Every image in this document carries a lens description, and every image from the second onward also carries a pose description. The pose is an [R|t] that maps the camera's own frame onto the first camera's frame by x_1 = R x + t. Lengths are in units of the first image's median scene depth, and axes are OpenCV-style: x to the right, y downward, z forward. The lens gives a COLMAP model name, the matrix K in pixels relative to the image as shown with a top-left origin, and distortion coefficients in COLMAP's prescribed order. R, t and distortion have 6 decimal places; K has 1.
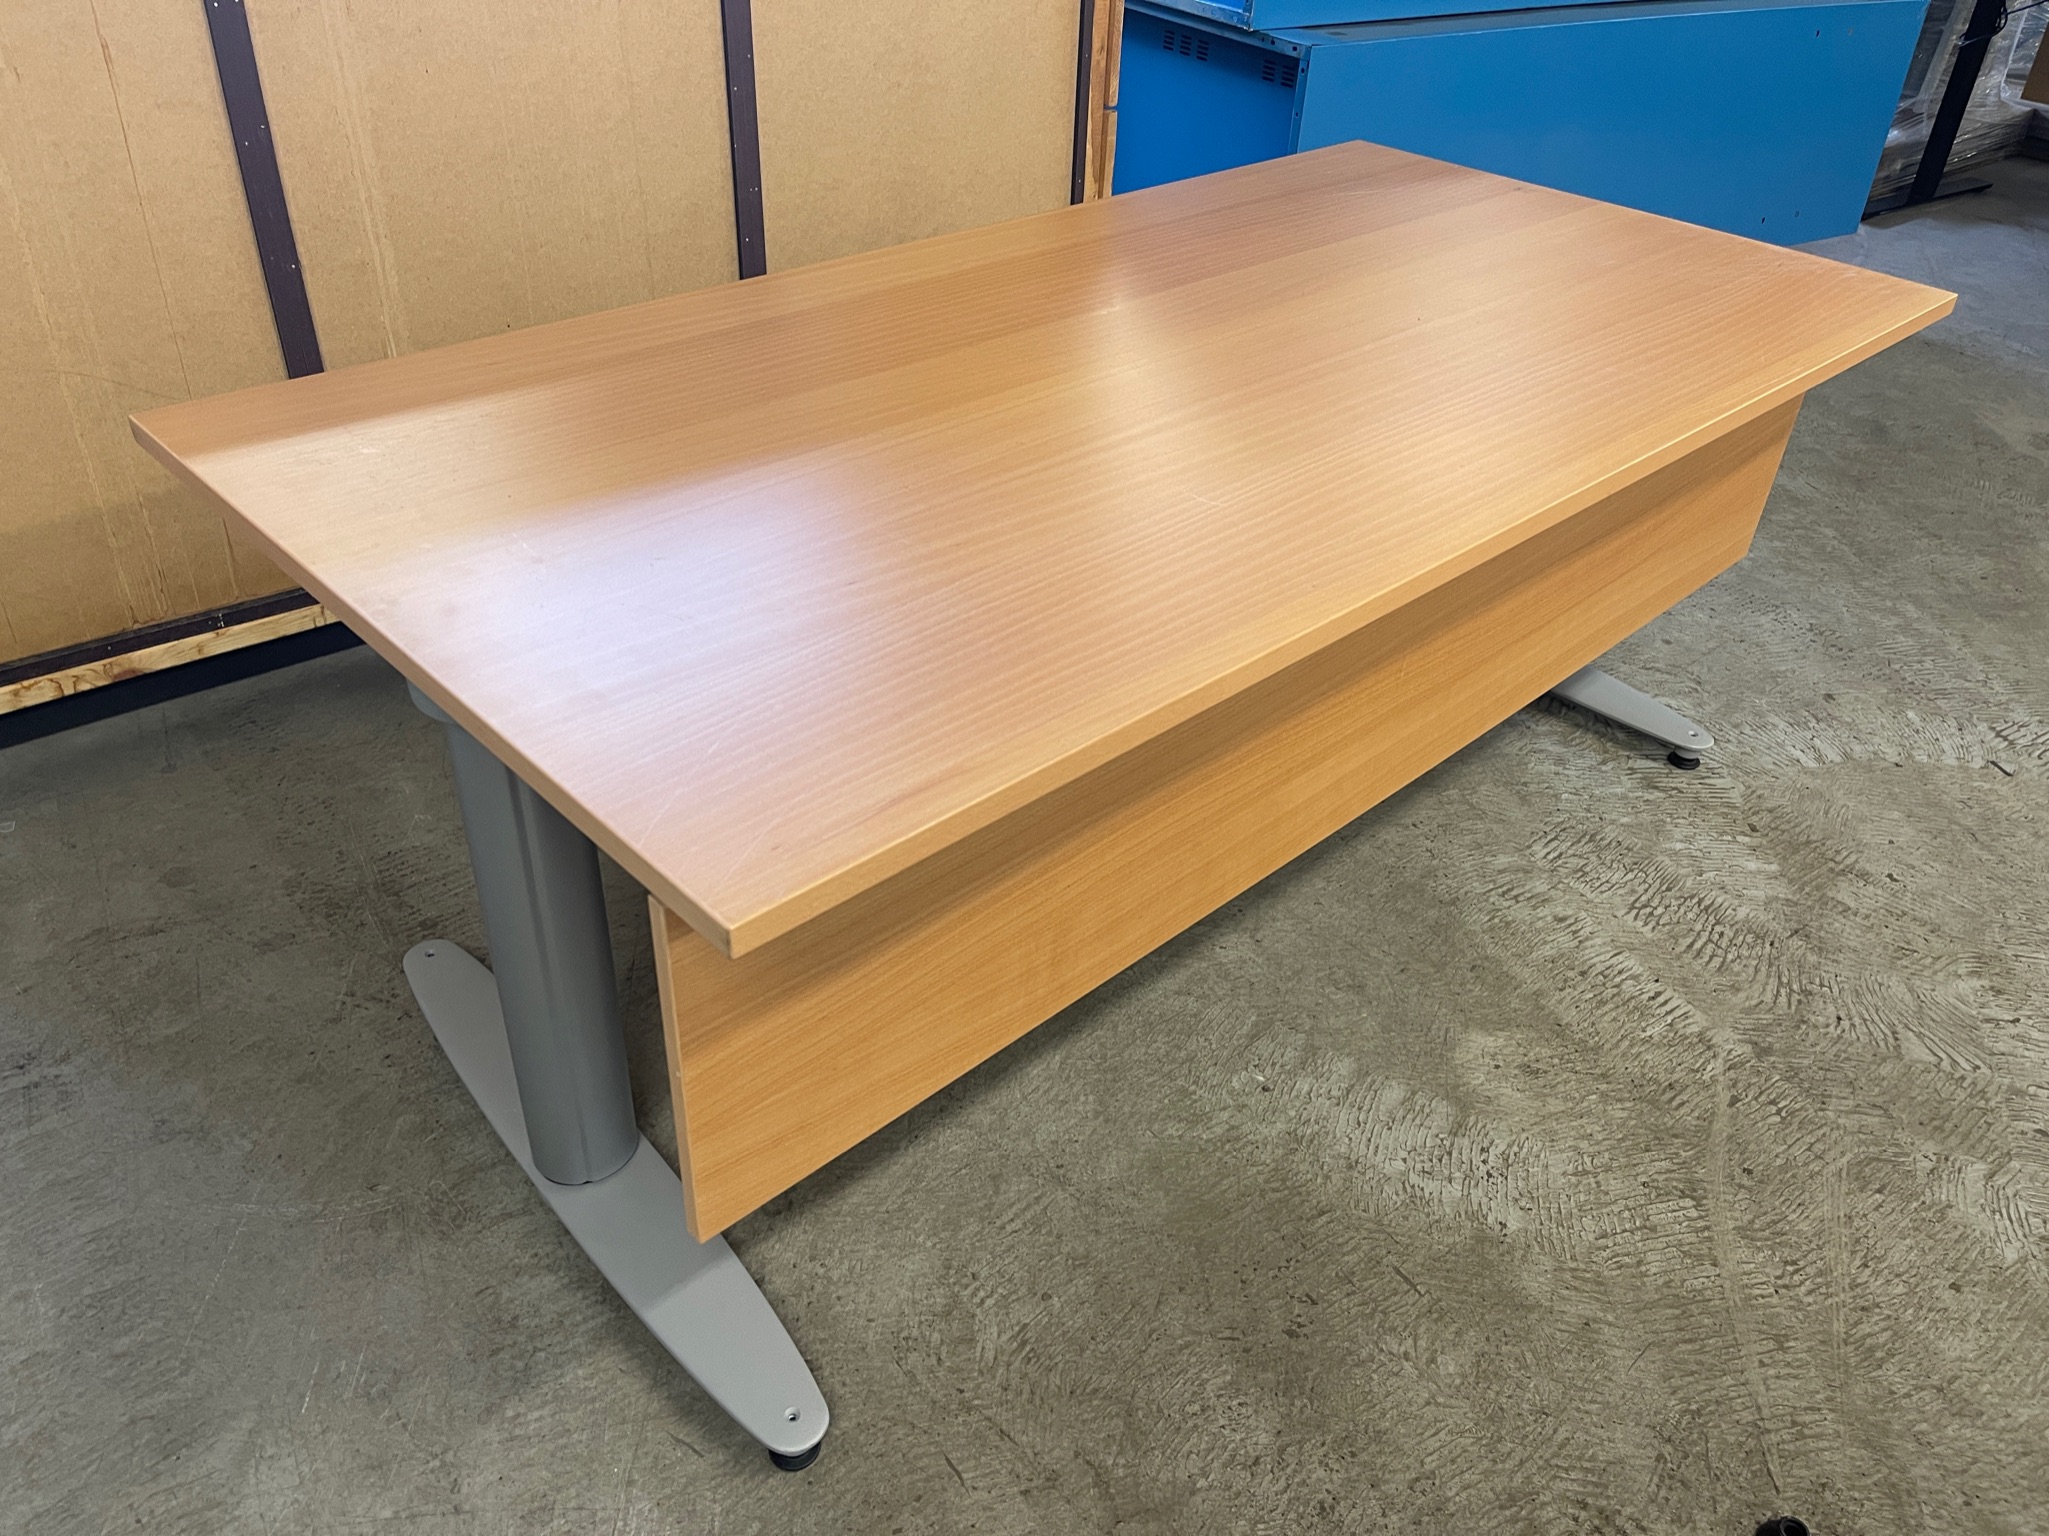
lens RADIAL K [[1558.0, 0, 1036.1], [0, 1558.0, 766.5], [0, 0, 1]] dist [0.072841, -0.098707]
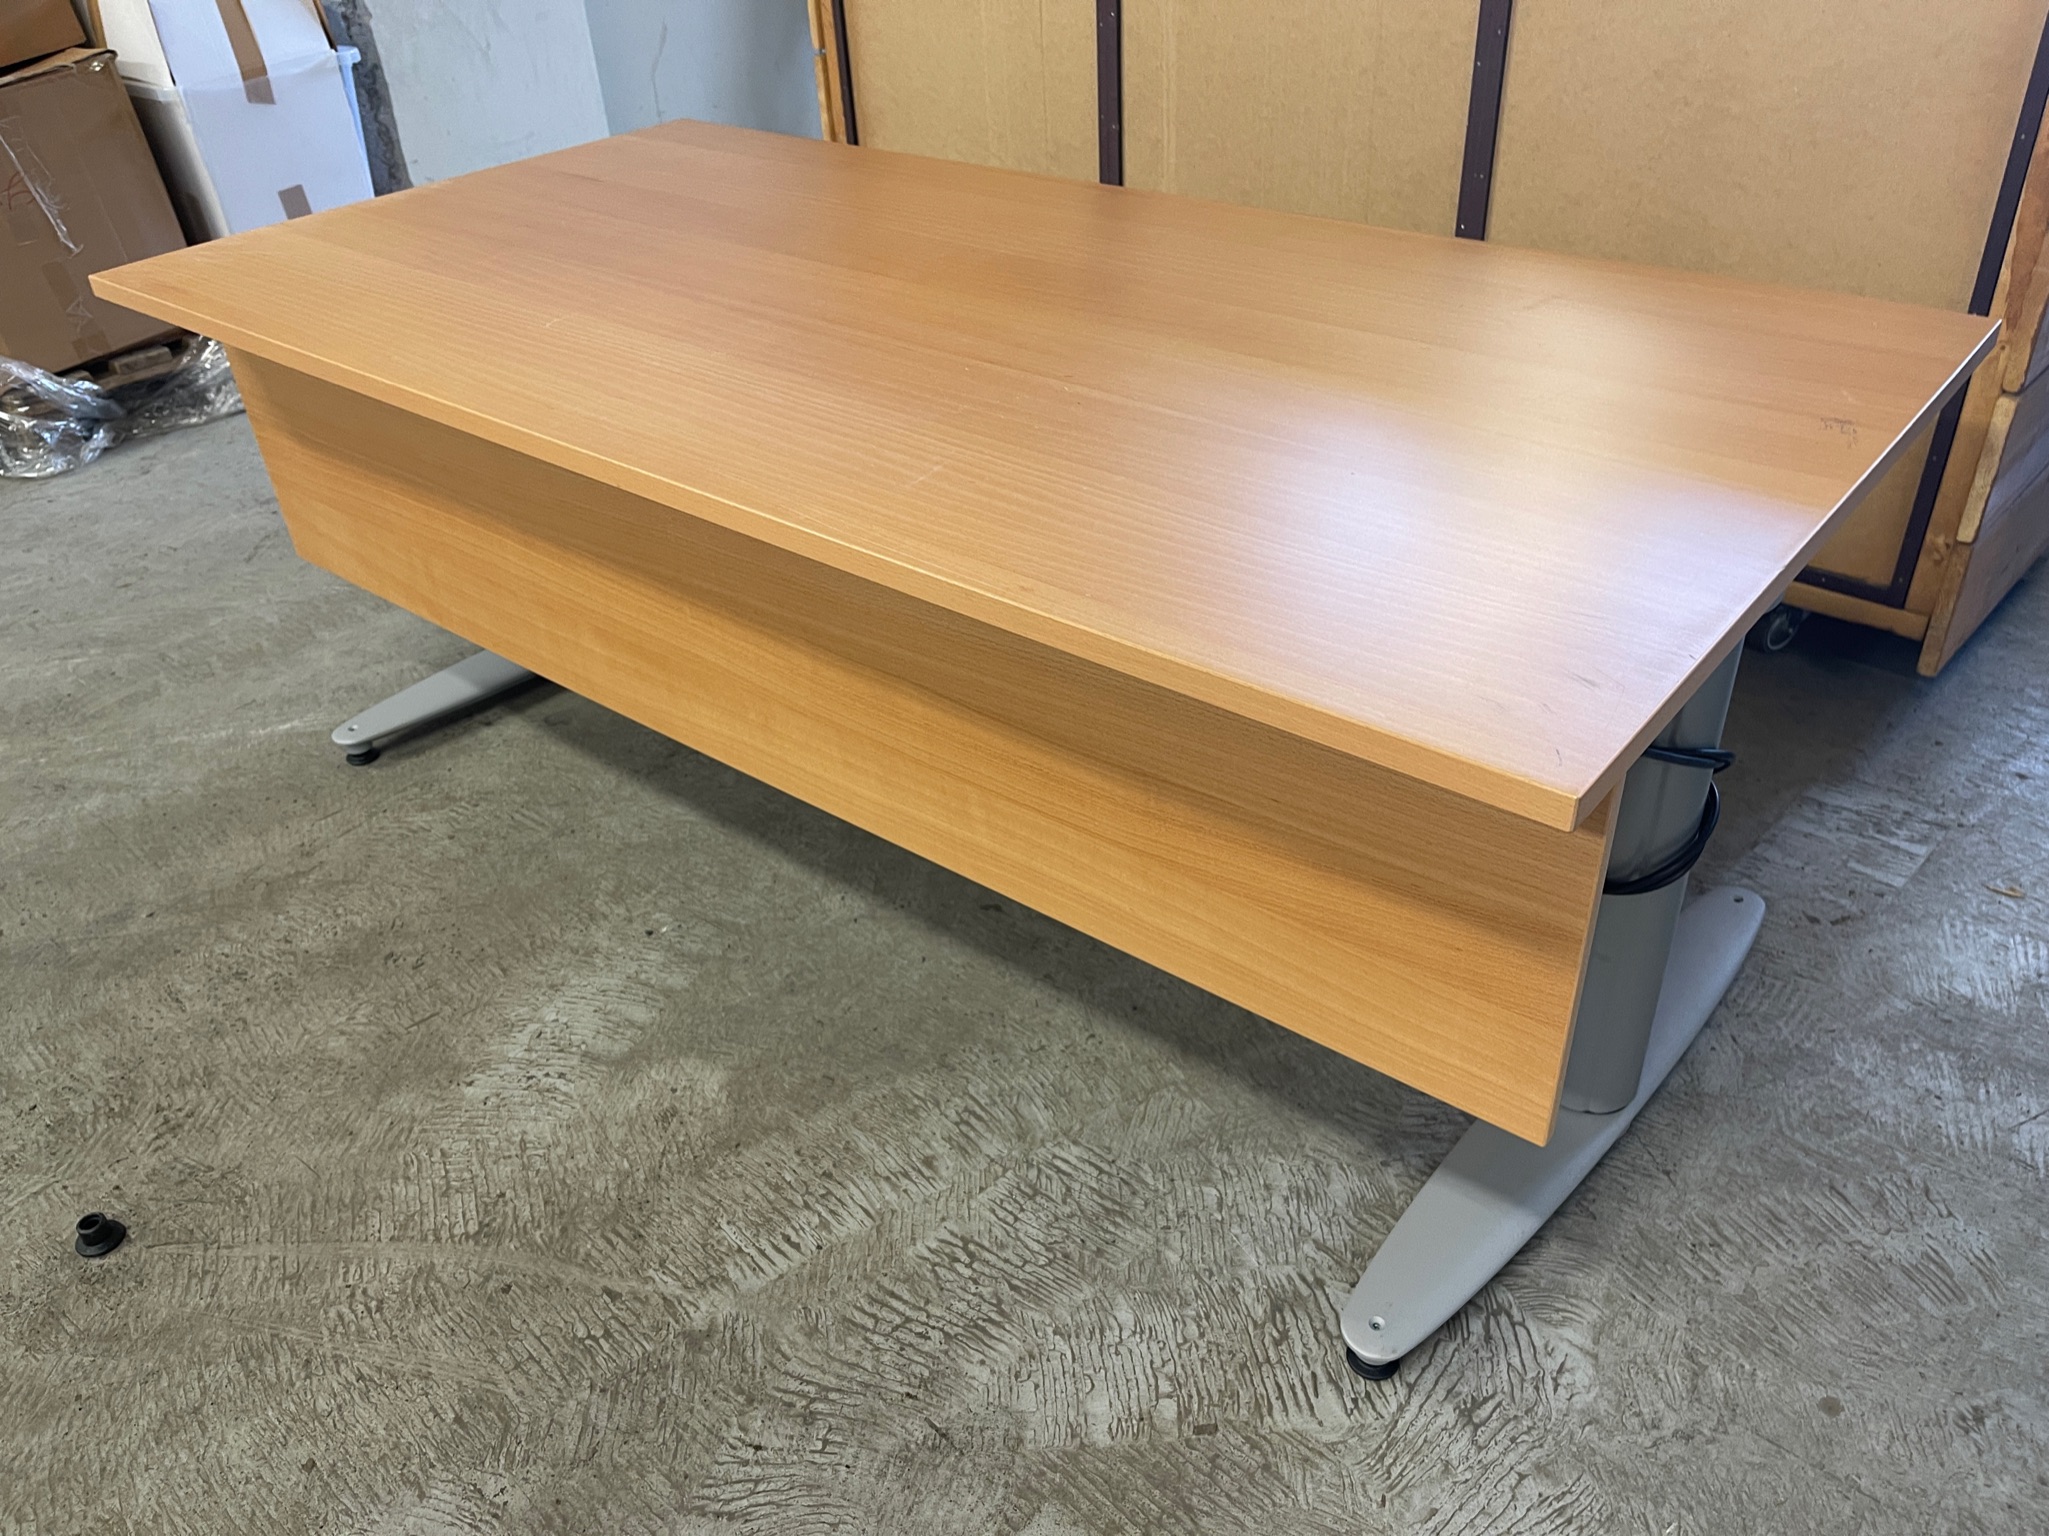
lens RADIAL K [[1558.0, 0, 1046.1], [0, 1558.0, 800.9], [0, 0, 1]] dist [0.072841, -0.098707]
pose [[0.112183, 0.527922, -0.841851, 1.028445], [-0.521665, 0.752353, 0.402282, -0.438730], [0.845742, 0.394035, 0.359800, 0.787974]]
